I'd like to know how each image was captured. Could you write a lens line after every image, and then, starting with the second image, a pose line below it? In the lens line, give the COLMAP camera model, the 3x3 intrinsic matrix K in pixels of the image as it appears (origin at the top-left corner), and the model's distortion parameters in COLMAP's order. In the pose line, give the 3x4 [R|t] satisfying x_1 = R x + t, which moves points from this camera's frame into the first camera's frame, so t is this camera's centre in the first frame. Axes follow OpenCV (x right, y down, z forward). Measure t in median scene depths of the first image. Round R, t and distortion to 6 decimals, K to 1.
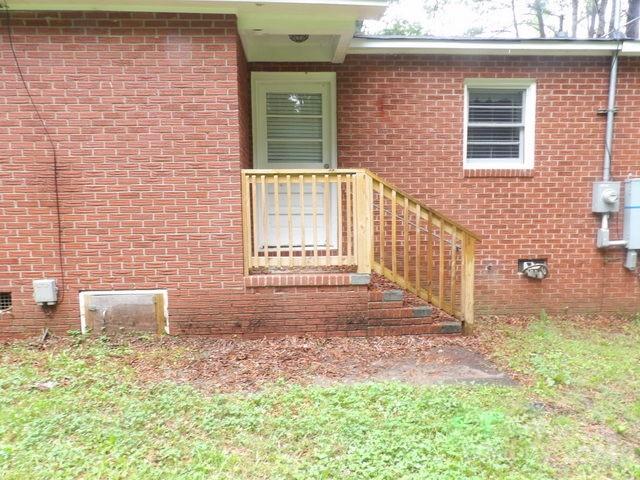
lens RADIAL K [[441.4, 0, 319.8], [0, 441.4, 245.1], [0, 0, 1]] dist [-0.002616, 0.006558]
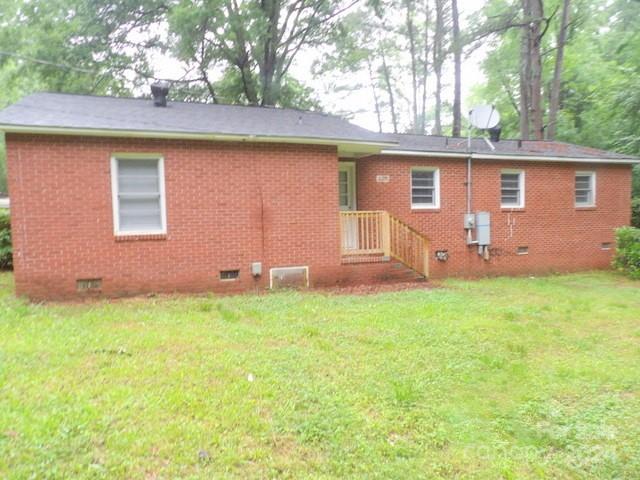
lens RADIAL K [[441.4, 0, 319.8], [0, 441.4, 237.3], [0, 0, 1]] dist [-0.002616, 0.006558]
pose [[0.948978, -0.019030, 0.314768, -0.771718], [0.038500, 0.997702, -0.055756, 0.065515], [-0.312983, 0.065029, 0.947530, -0.865626]]
